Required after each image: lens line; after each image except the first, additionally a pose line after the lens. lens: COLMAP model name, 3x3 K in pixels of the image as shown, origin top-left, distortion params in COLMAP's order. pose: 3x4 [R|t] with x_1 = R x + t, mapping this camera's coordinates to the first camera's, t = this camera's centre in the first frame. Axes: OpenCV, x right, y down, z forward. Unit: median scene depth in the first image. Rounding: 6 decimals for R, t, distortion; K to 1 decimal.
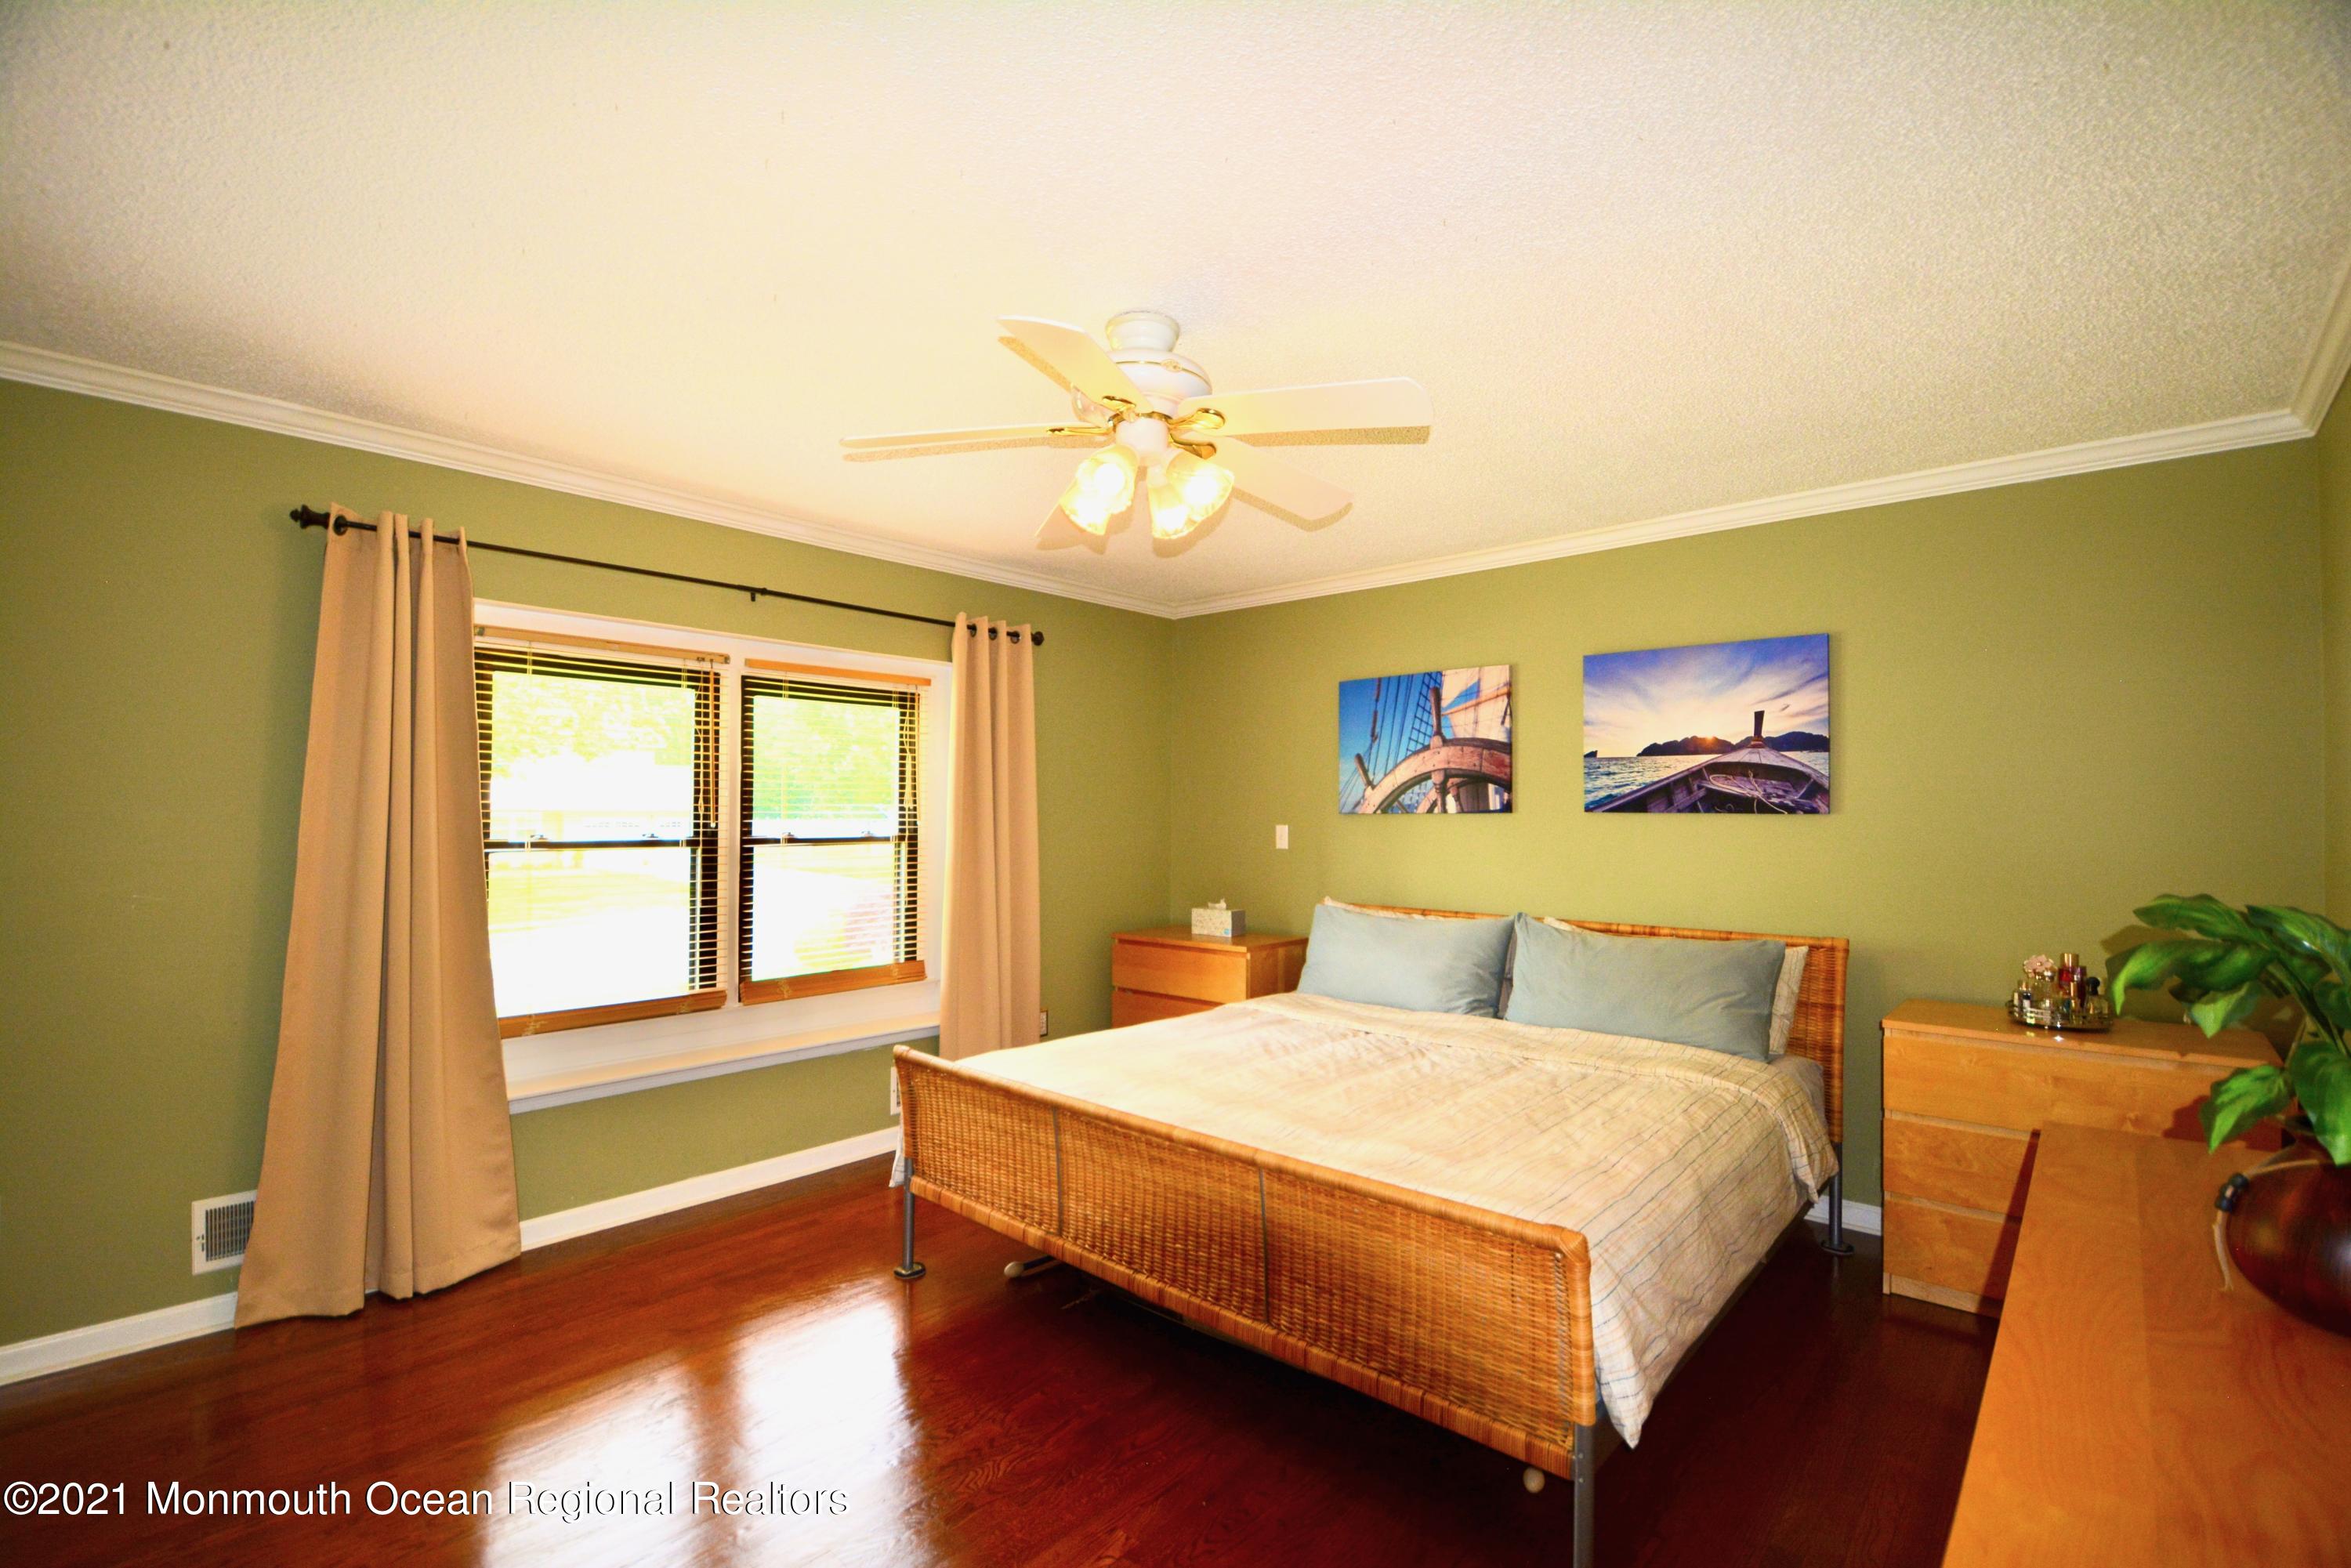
lens RADIAL K [[1038.5, 0, 1165.3], [0, 1038.5, 786.3], [0, 0, 1]] dist [0.019927, -0.023538]
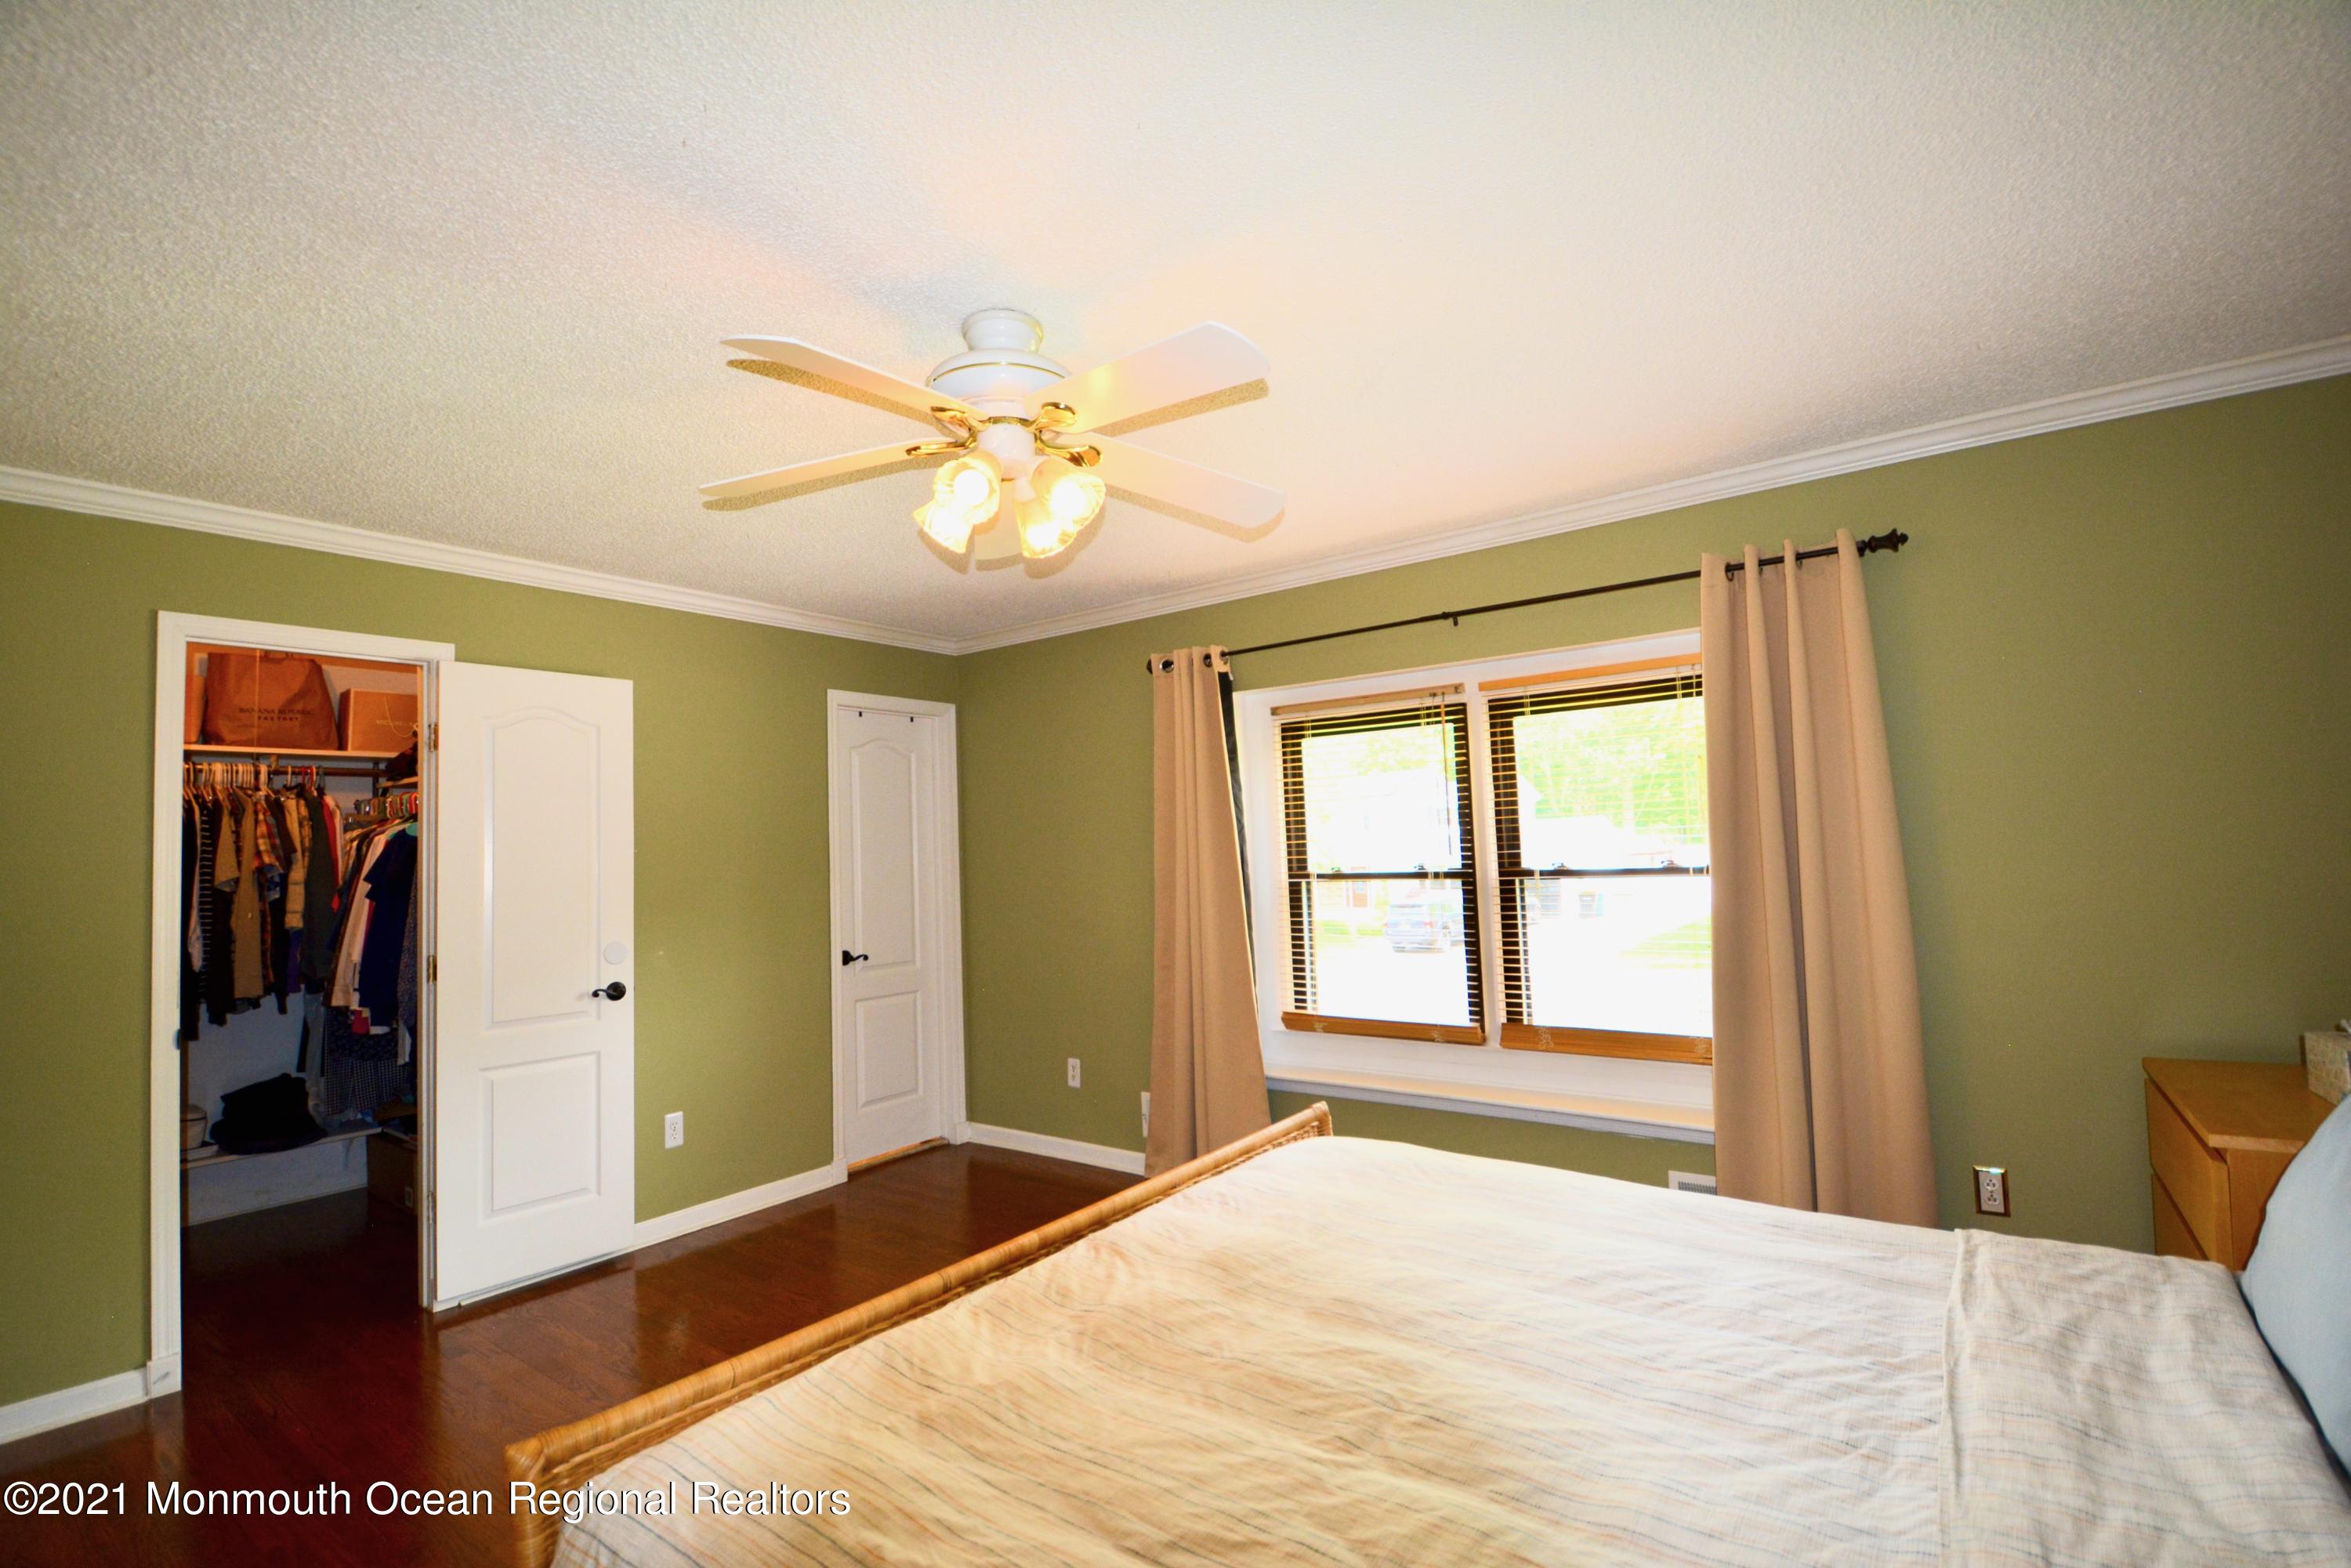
lens RADIAL K [[1038.5, 0, 1165.3], [0, 1038.5, 786.3], [0, 0, 1]] dist [0.019927, -0.023538]
pose [[0.094068, -0.072269, -0.992939, 0.504695], [0.060139, 0.995953, -0.066790, 0.018779], [0.993748, -0.053432, 0.098034, 0.595394]]
